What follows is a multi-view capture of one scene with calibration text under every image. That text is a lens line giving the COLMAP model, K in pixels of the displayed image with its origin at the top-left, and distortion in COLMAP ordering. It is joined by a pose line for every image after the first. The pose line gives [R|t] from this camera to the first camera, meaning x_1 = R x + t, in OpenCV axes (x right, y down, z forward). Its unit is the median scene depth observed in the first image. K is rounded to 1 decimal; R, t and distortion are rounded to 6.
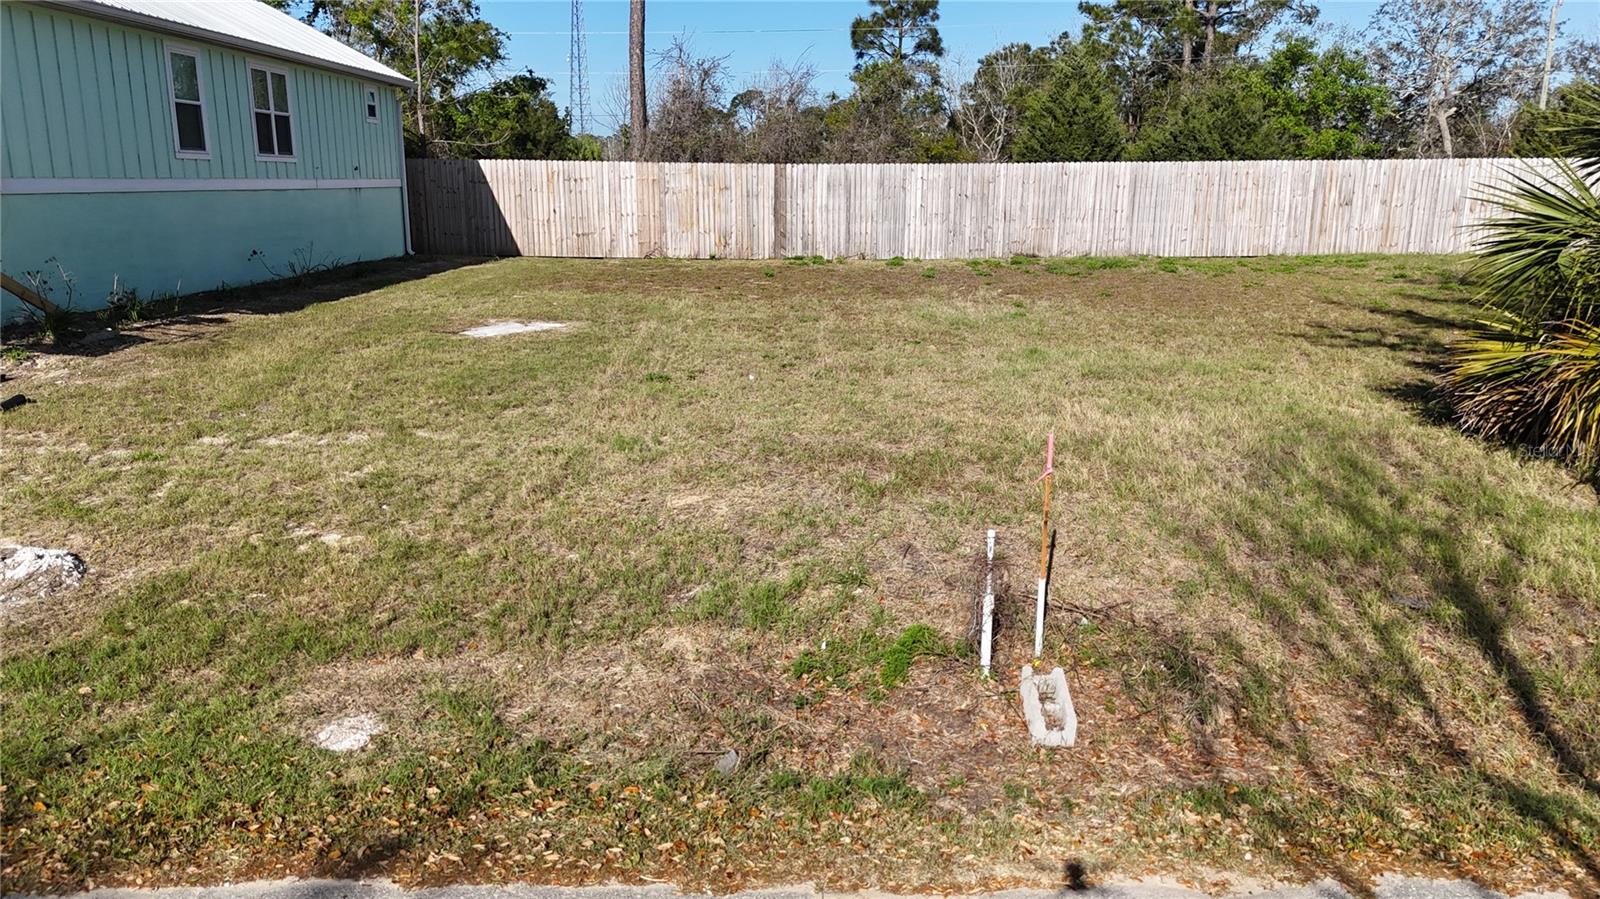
lens RADIAL K [[1171.1, 0, 805.4], [0, 1171.1, 453.9], [0, 0, 1]] dist [0.080519, -0.079244]
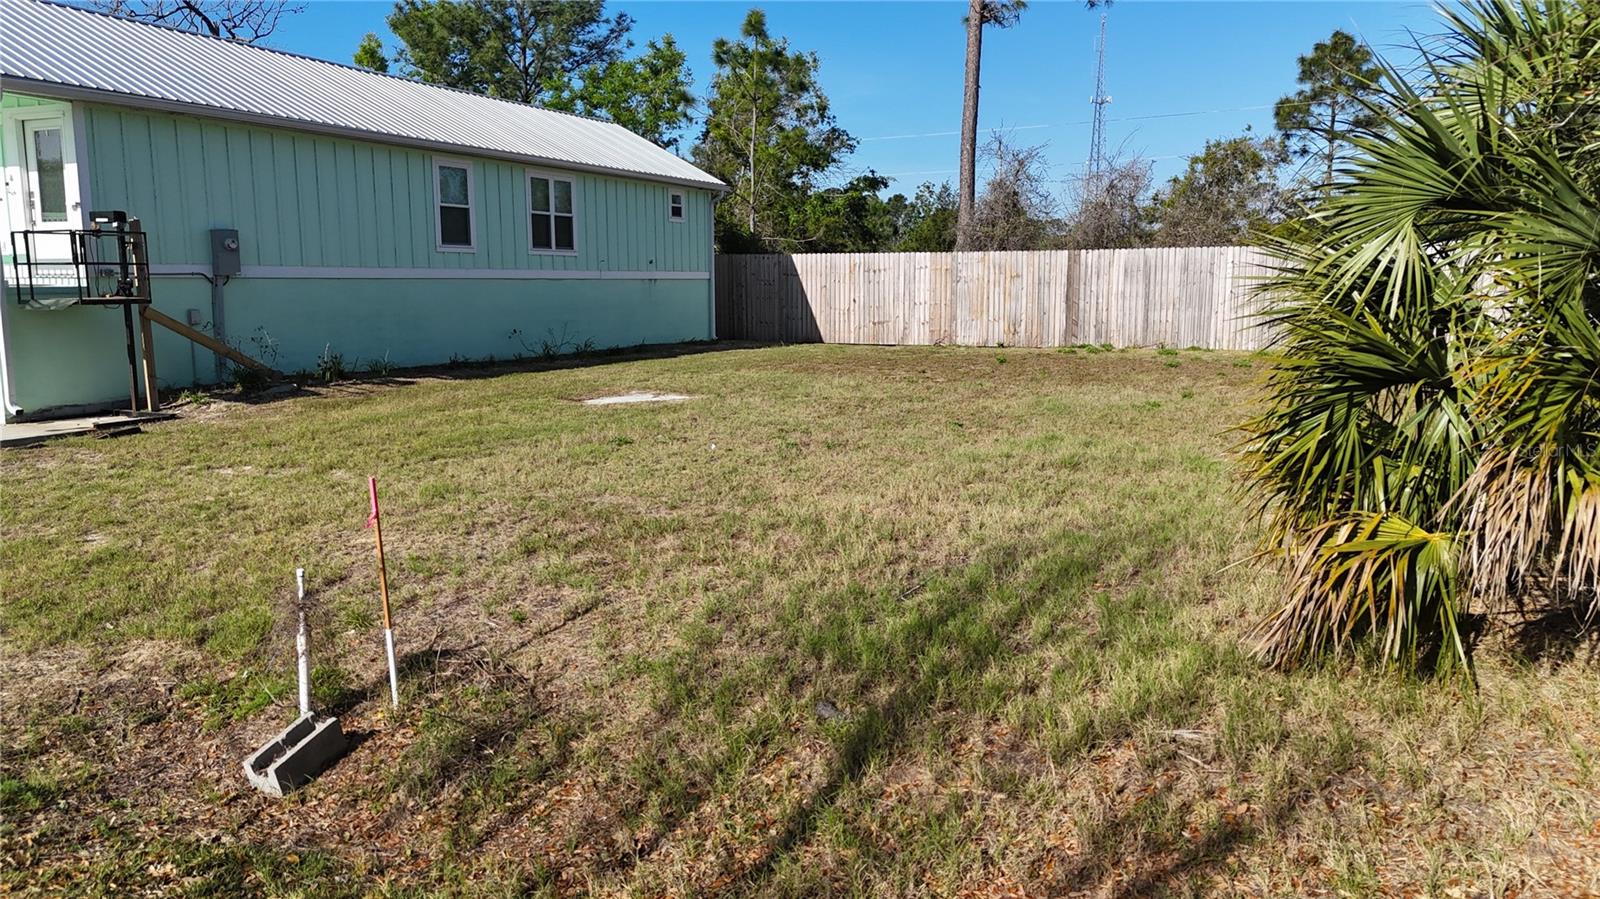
lens RADIAL K [[1171.1, 0, 805.4], [0, 1171.1, 453.9], [0, 0, 1]] dist [0.080519, -0.079244]
pose [[0.910326, 0.051672, -0.410653, 0.181294], [-0.085440, 0.994267, -0.064294, -0.000274], [0.404976, 0.093615, 0.909522, 0.050641]]
